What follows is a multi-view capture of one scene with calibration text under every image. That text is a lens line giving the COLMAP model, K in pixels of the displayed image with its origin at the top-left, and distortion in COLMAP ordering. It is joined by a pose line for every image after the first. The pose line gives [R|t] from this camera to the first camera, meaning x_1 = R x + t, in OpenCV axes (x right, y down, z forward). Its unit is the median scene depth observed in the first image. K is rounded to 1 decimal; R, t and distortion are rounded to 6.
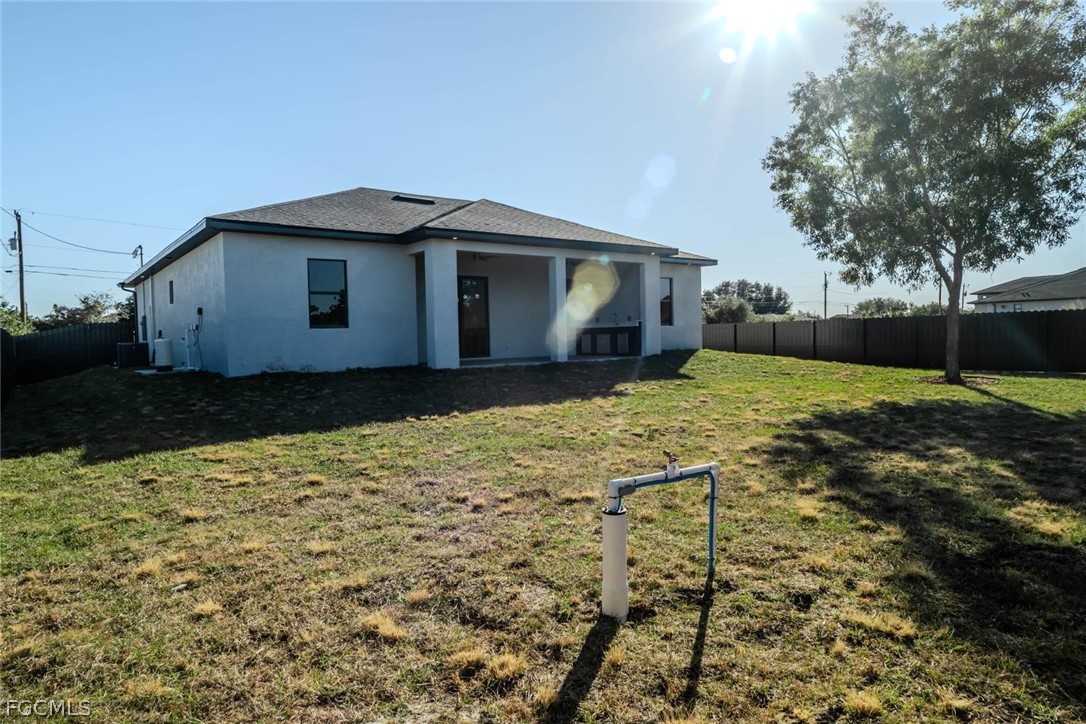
lens RADIAL K [[669.8, 0, 543.0], [0, 669.8, 362.0], [0, 0, 1]] dist [-0.007718, 0.000557]
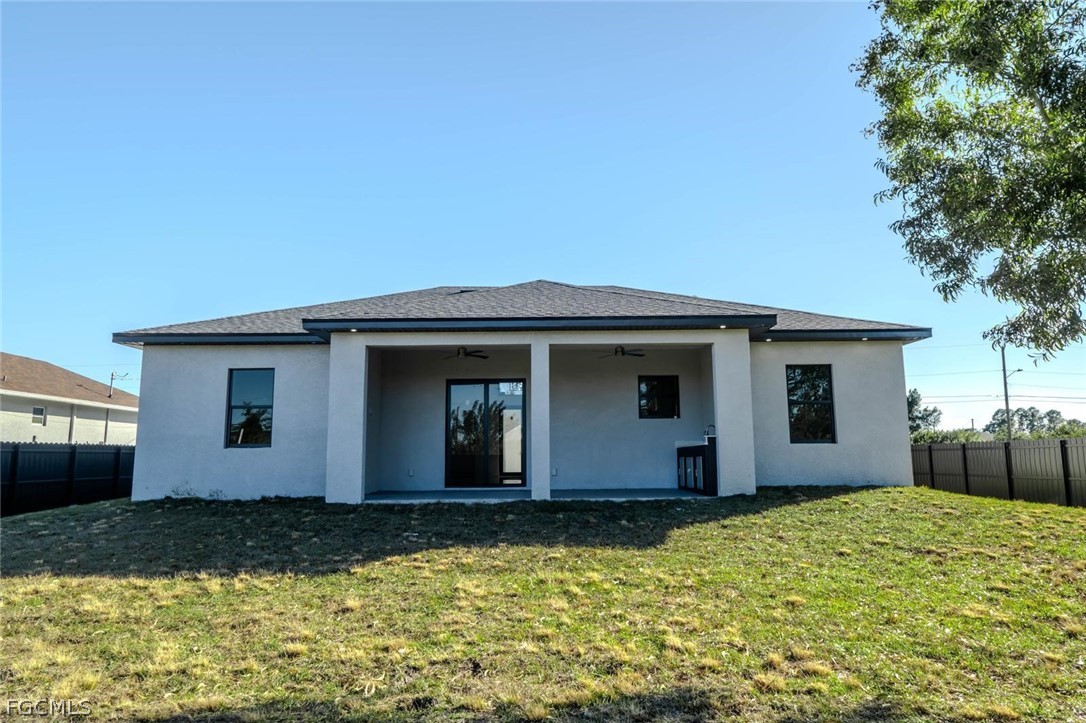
lens RADIAL K [[669.8, 0, 543.0], [0, 669.8, 361.5], [0, 0, 1]] dist [-0.007718, 0.000557]
pose [[0.804215, -0.069527, -0.590258, 0.478464], [-0.030597, 0.986974, -0.157945, -0.034822], [0.593551, 0.145081, 0.791611, 0.518102]]
